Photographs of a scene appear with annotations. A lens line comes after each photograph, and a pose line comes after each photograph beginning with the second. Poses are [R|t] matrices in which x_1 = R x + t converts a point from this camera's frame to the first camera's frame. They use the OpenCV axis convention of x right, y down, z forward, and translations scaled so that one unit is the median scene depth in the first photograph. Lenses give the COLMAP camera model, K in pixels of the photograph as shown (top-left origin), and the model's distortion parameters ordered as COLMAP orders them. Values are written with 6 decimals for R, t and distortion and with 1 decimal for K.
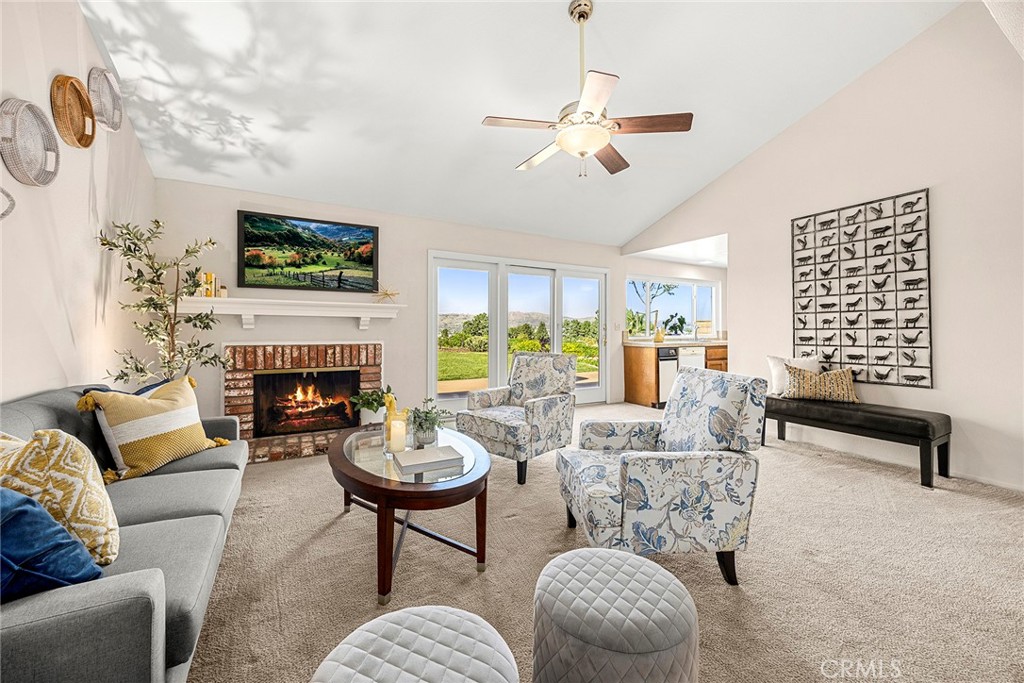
lens RADIAL K [[393.2, 0, 516.4], [0, 393.2, 327.4], [0, 0, 1]] dist [-0.000927, 0.000354]
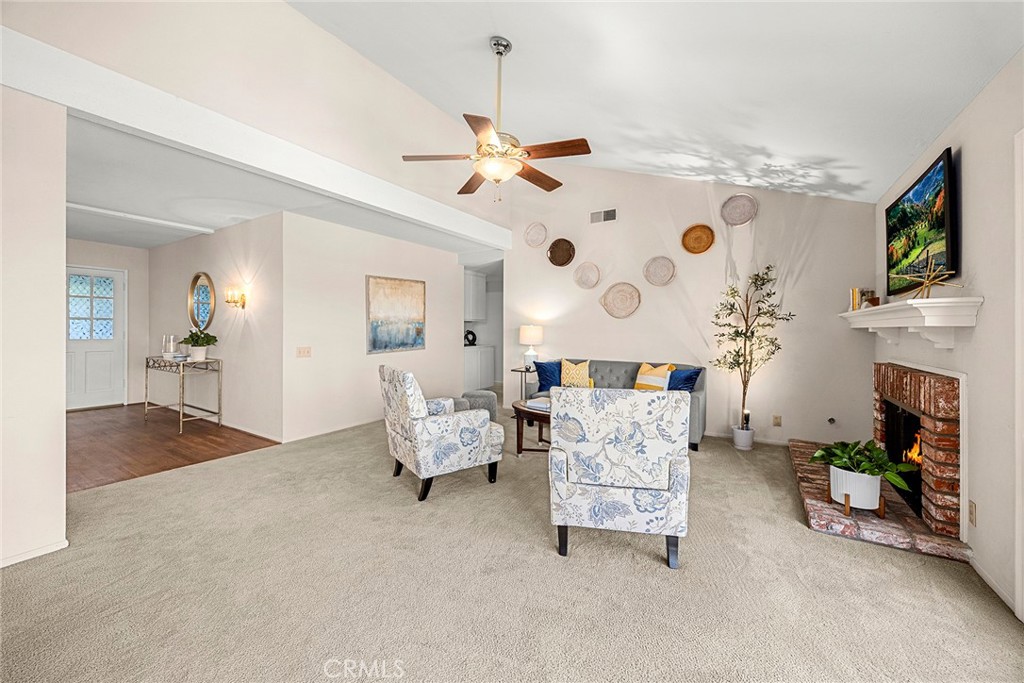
lens RADIAL K [[393.2, 0, 518.6], [0, 393.2, 331.5], [0, 0, 1]] dist [-0.000927, 0.000354]
pose [[-0.877222, -0.007270, -0.480031, 0.430999], [-0.006681, 0.999973, -0.002935, -0.015058], [0.480039, 0.000632, -0.877247, 1.351862]]
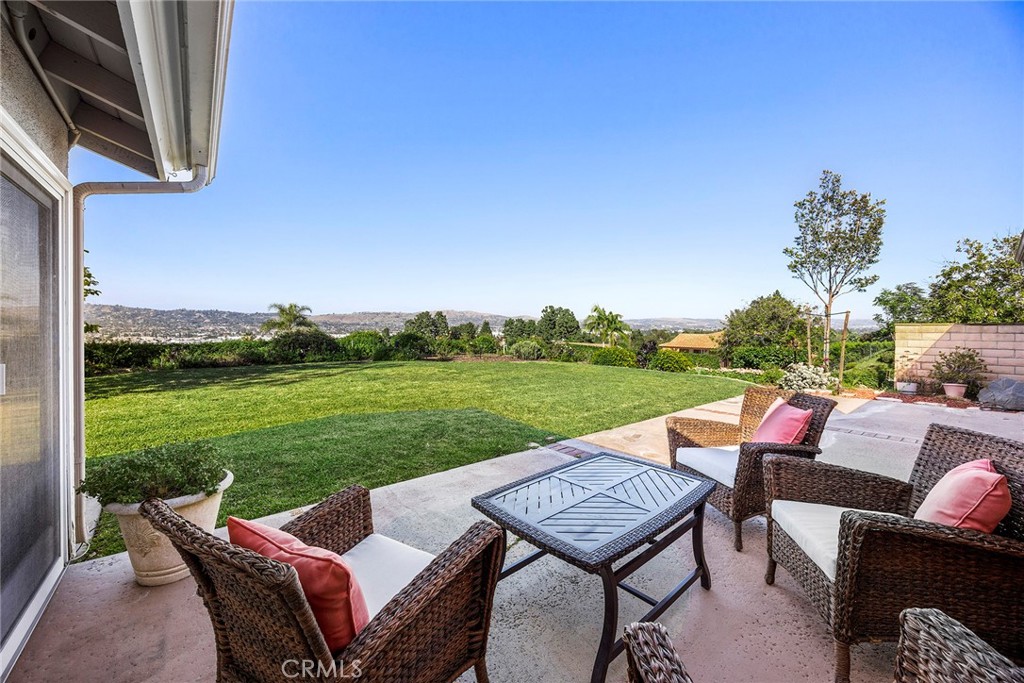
lens RADIAL K [[393.2, 0, 513.1], [0, 393.2, 333.0], [0, 0, 1]] dist [-0.000927, 0.000354]
pose [[0.986661, -0.002795, 0.162763, -1.251615], [-0.000157, 0.999836, 0.018117, -0.046283], [-0.162786, -0.017901, 0.986499, 0.971476]]
